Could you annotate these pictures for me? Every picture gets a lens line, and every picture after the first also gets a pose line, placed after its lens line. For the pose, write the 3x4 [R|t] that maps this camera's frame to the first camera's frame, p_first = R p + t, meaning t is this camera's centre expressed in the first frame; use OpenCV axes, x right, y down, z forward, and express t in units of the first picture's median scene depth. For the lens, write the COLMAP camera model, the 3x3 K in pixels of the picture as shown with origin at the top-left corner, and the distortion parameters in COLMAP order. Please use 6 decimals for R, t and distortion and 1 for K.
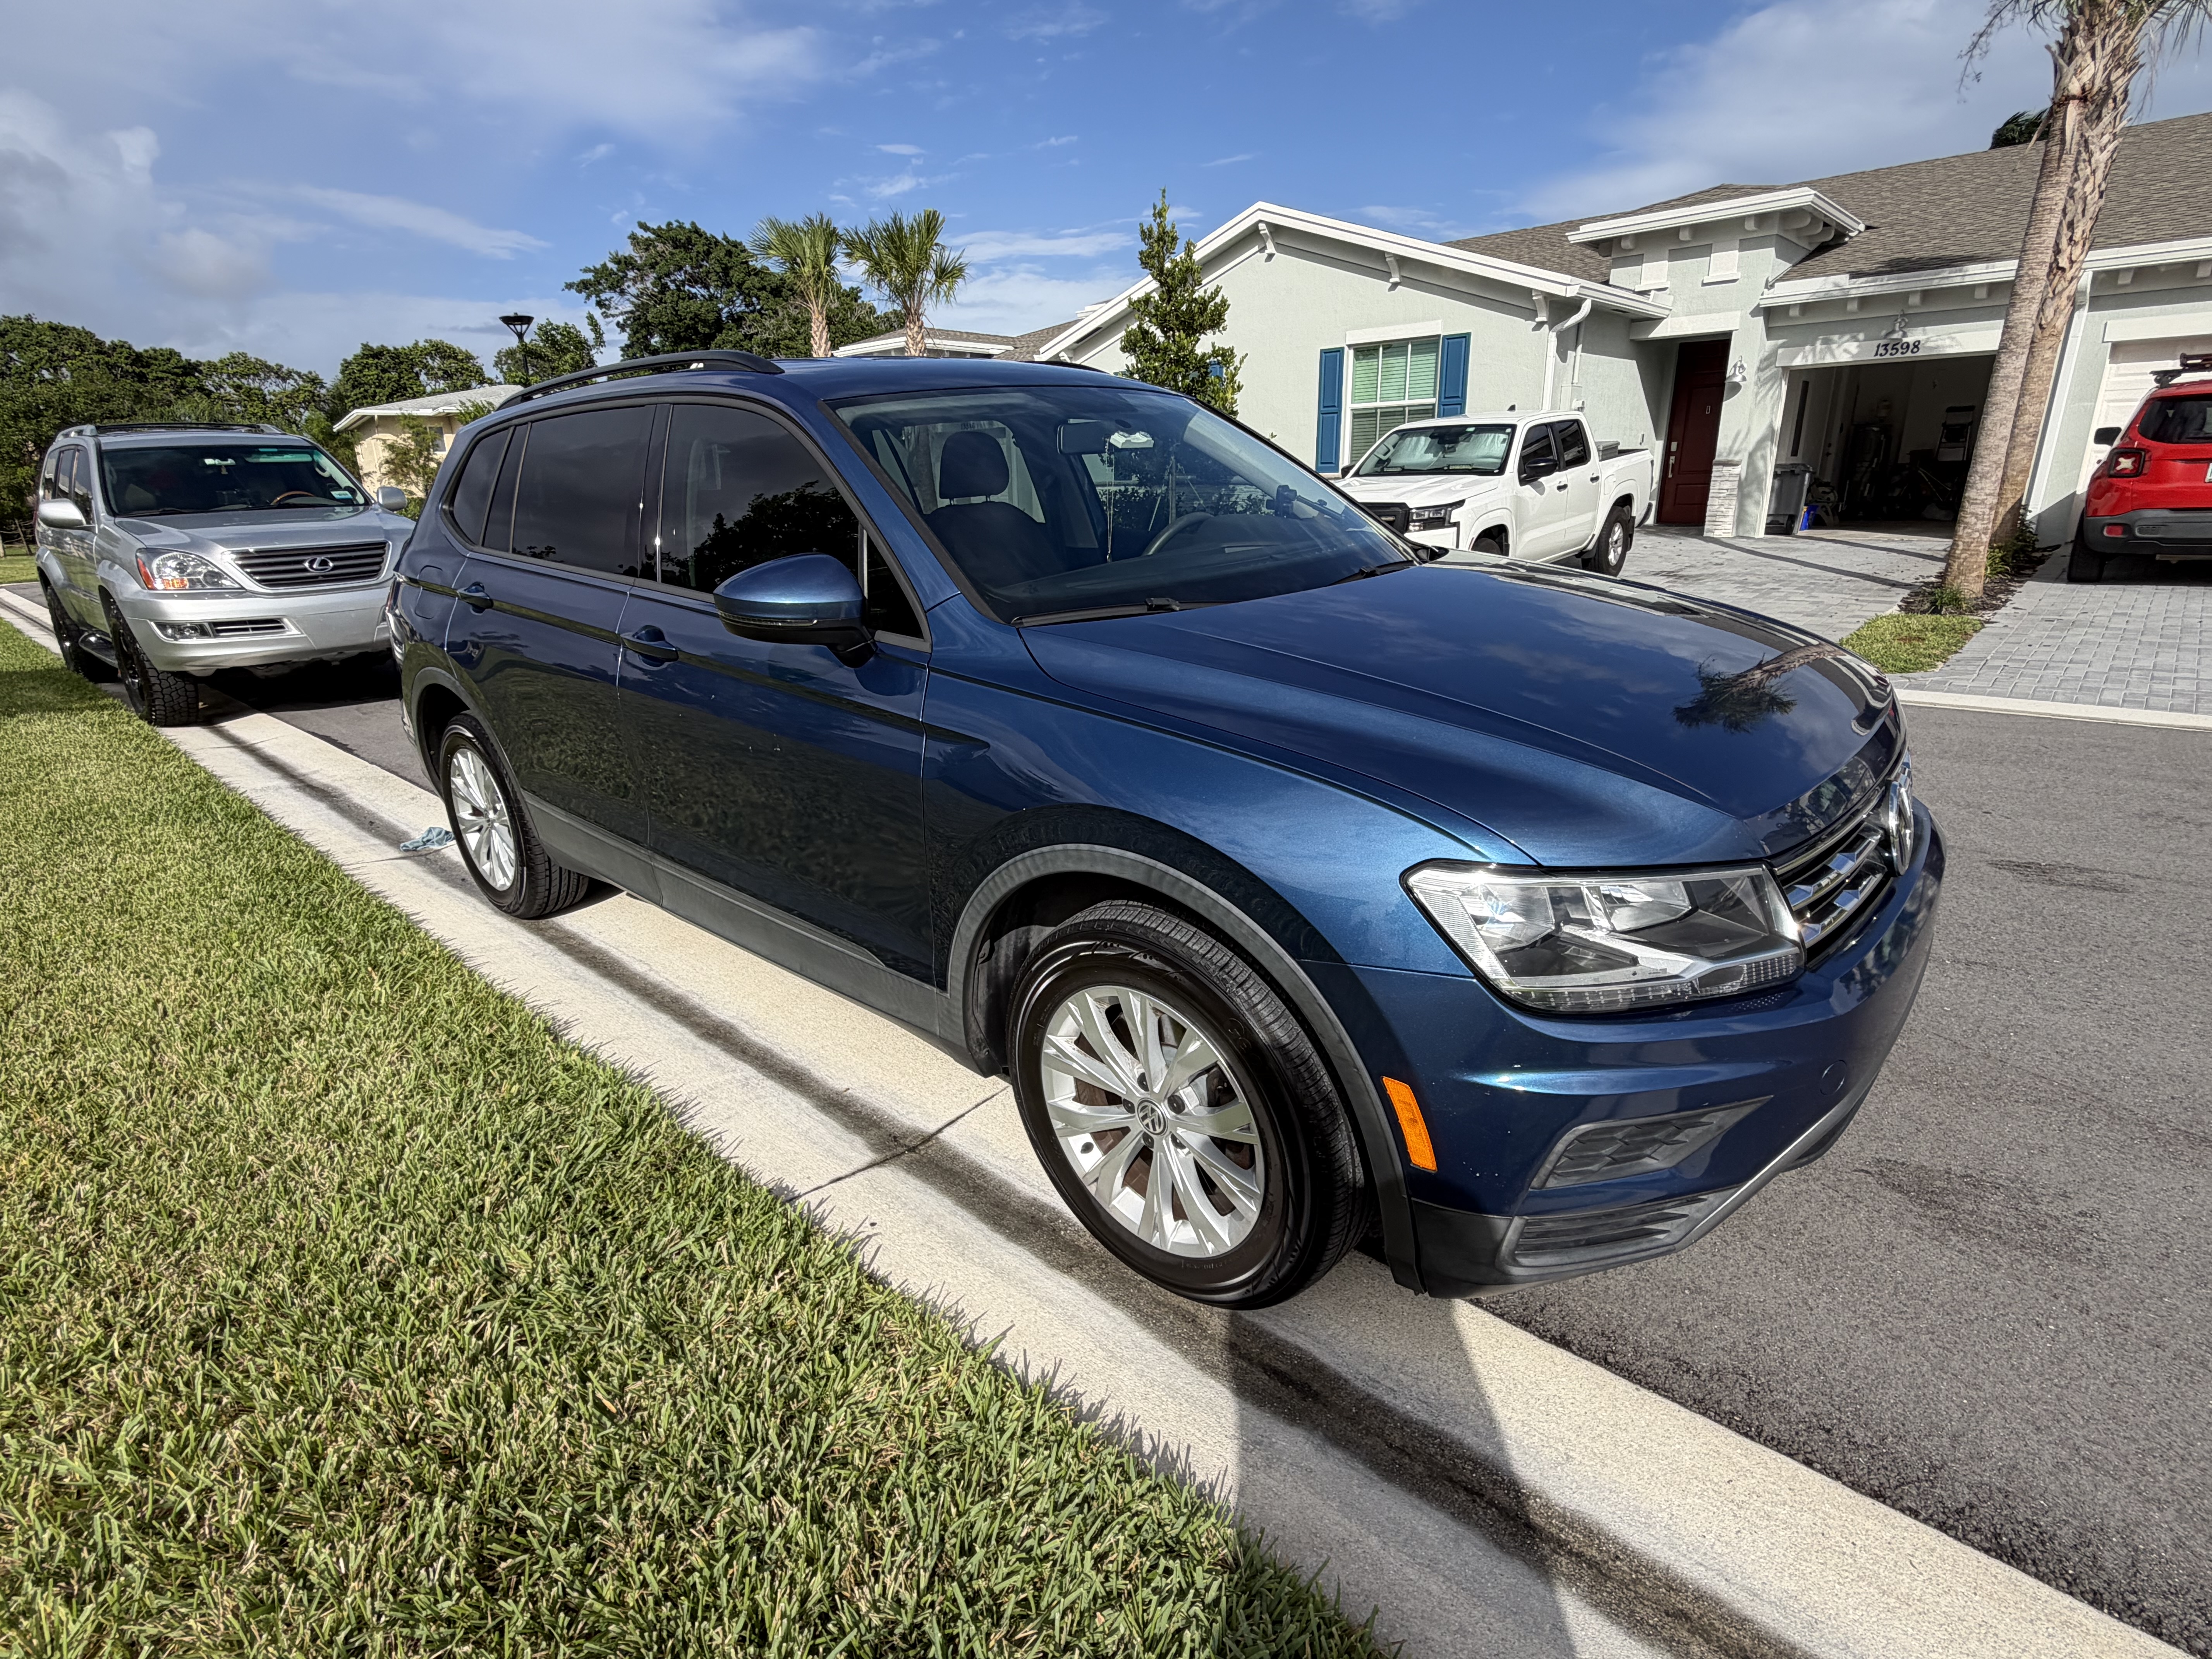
lens RADIAL K [[1100.3, 0, 1101.3], [0, 1100.3, 833.9], [0, 0, 1]] dist [0.000668, -0.000453]
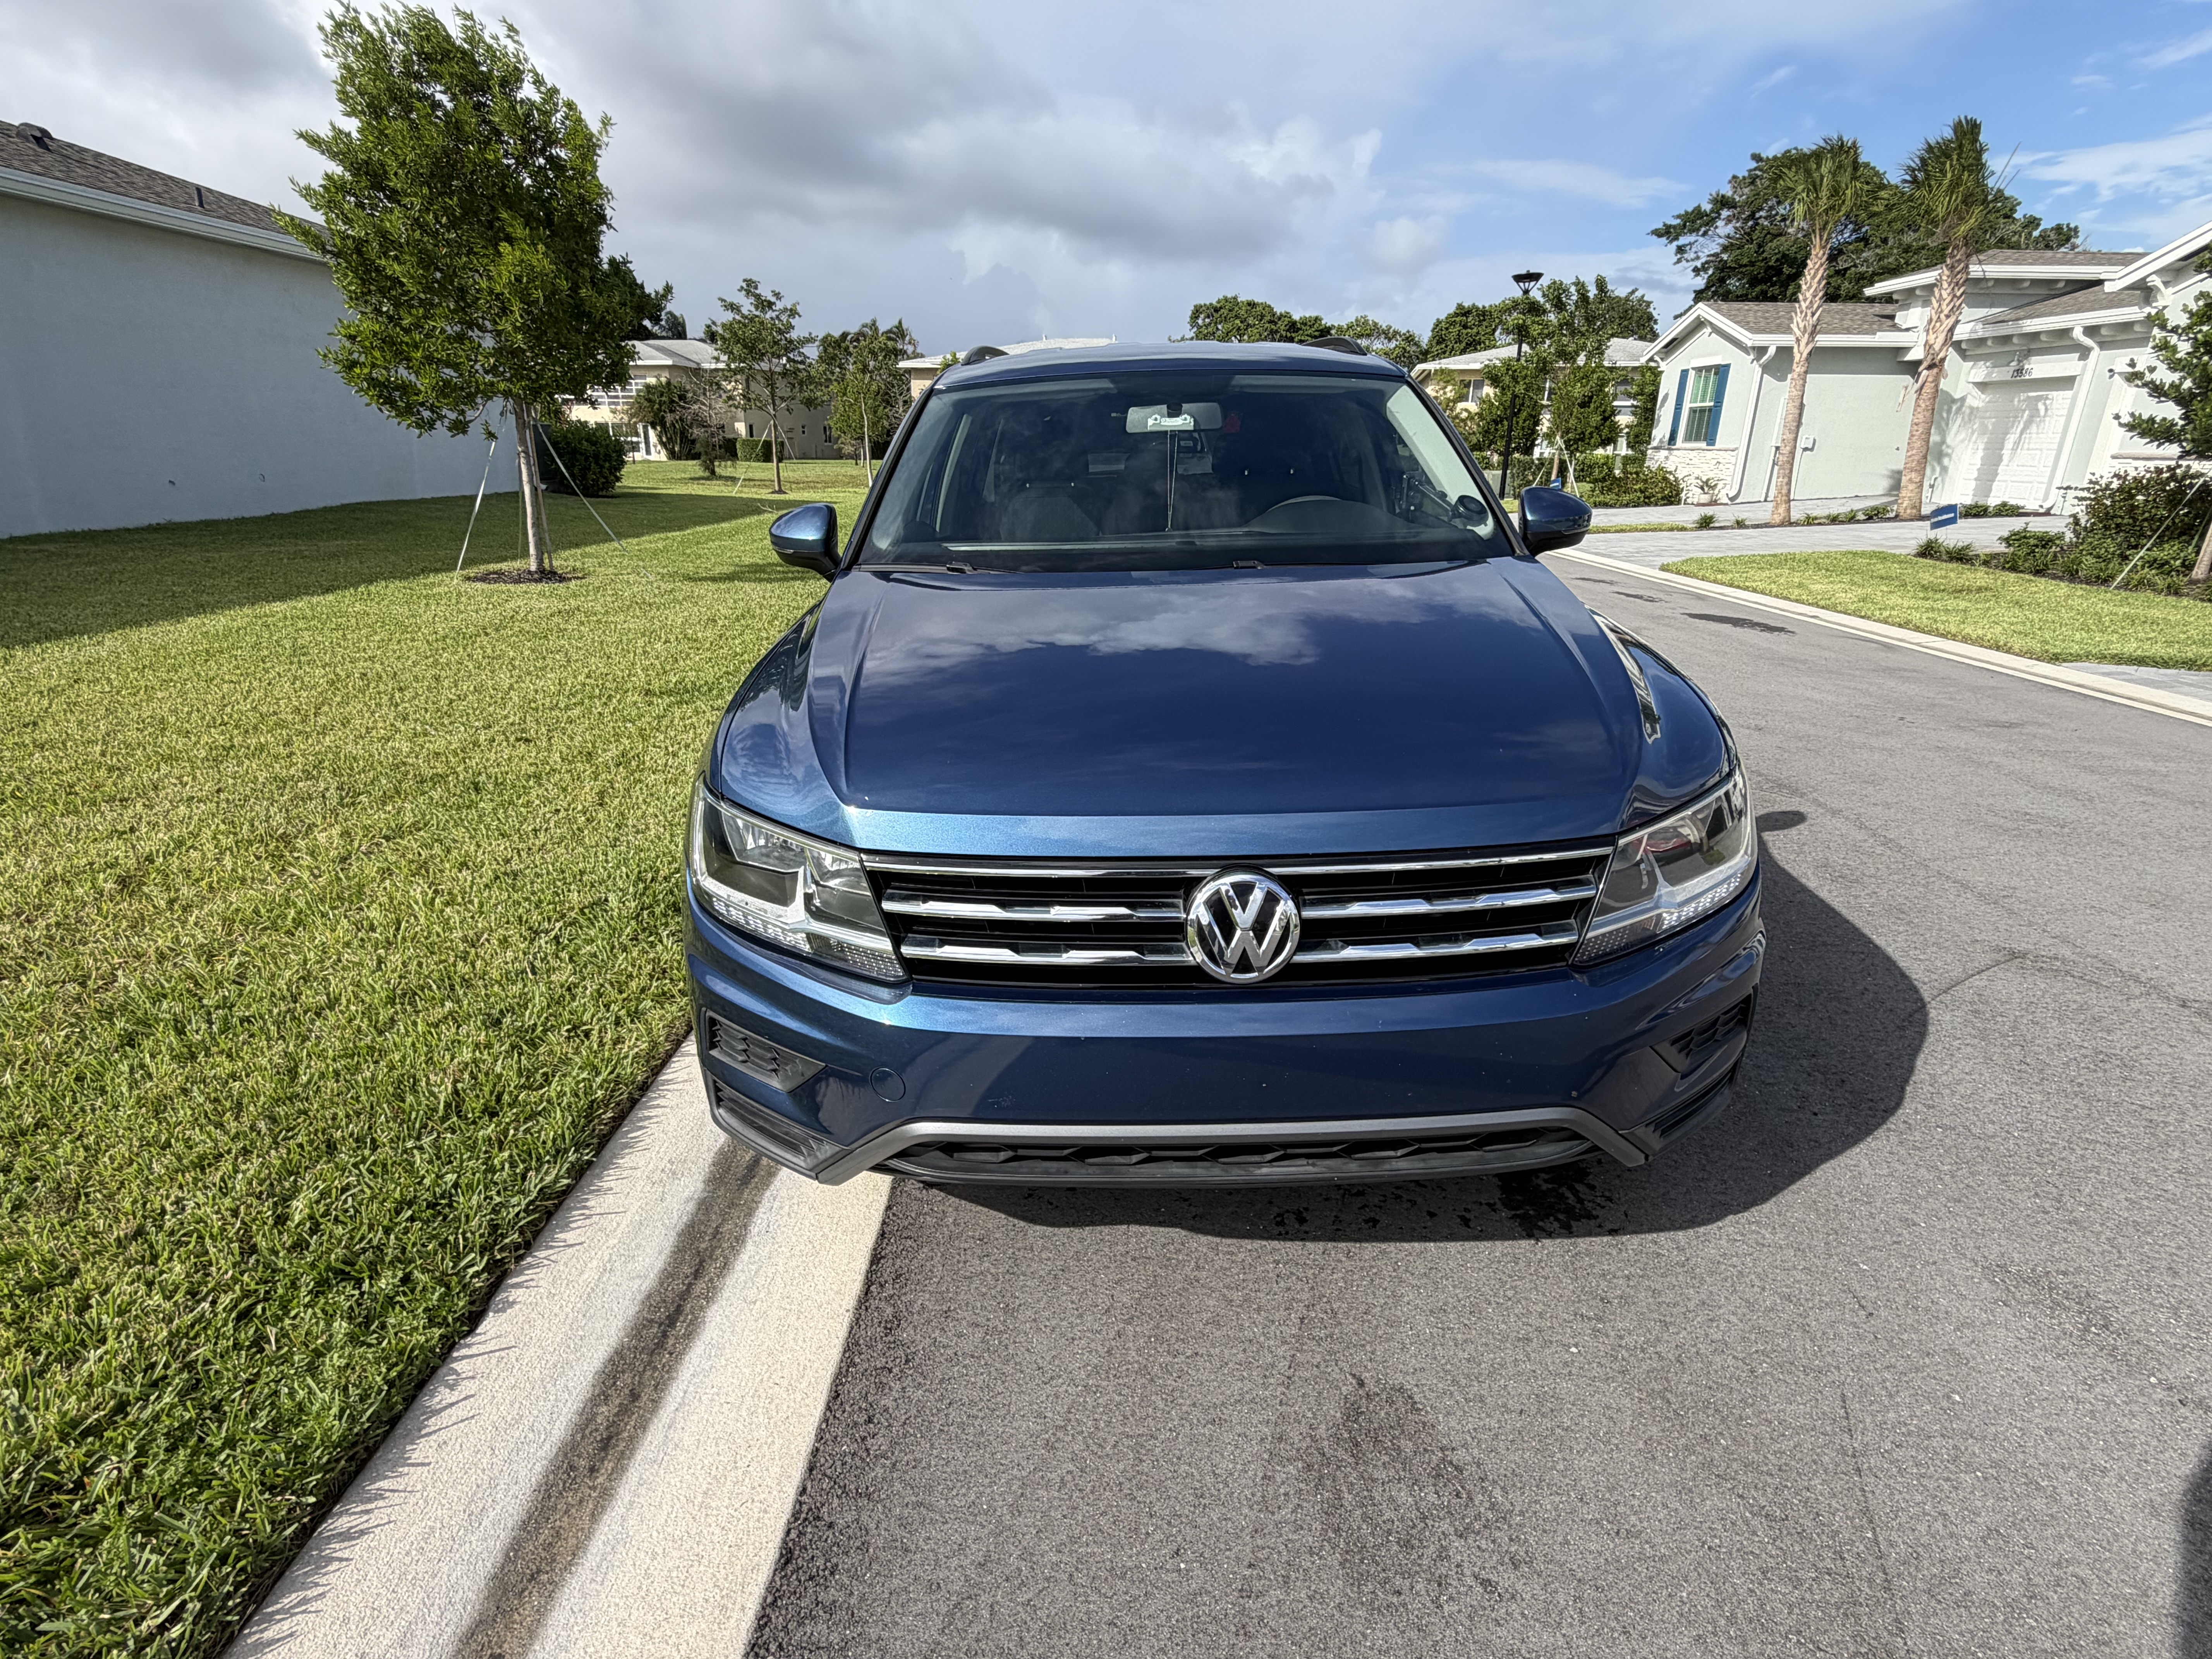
lens RADIAL K [[1103.7, 0, 1117.6], [0, 1103.7, 831.8], [0, 0, 1]] dist [-0.000430, 0.000155]
pose [[0.670623, 0.276361, -0.688396, 0.146250], [-0.250970, 0.957813, 0.140029, -0.020113], [0.698053, 0.078860, 0.711690, 0.040802]]
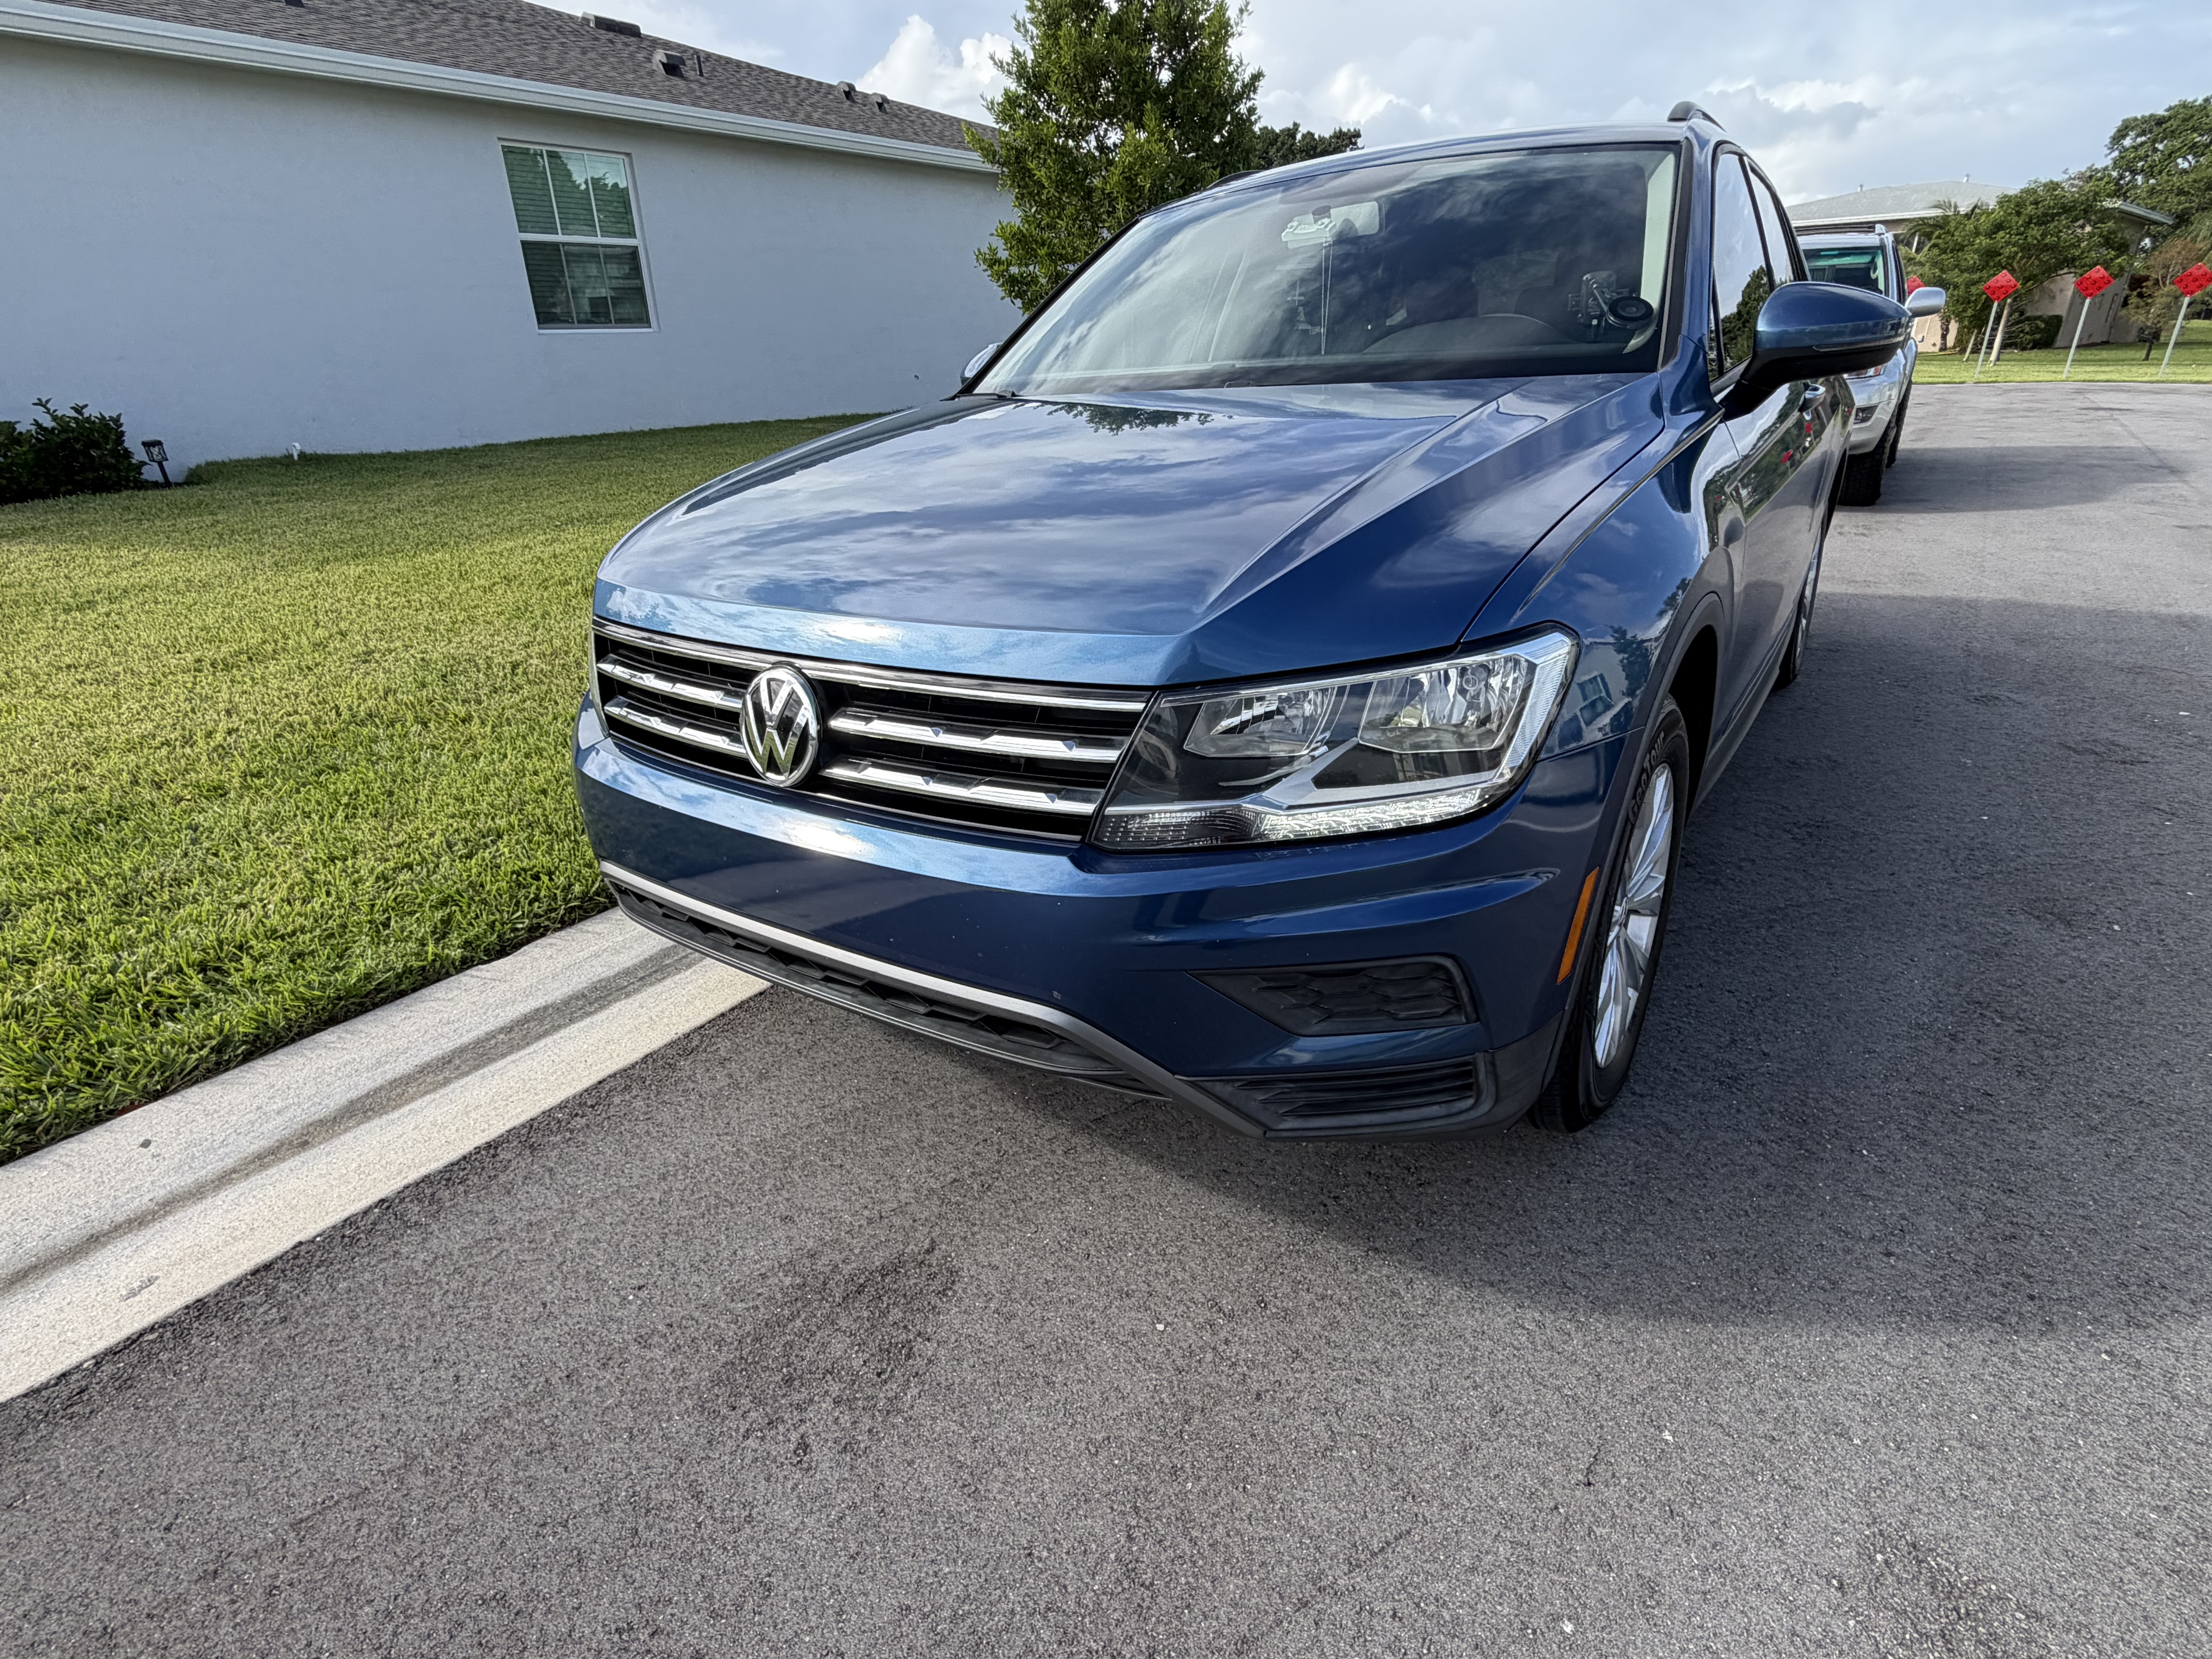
lens RADIAL K [[1111.3, 0, 1114.9], [0, 1111.3, 856.5], [0, 0, 1]] dist [0.000840, -0.001044]
pose [[0.127708, 0.434420, -0.891611, 0.182203], [-0.281530, 0.877873, 0.387402, -0.036280], [0.951016, 0.201541, 0.234413, 0.128179]]
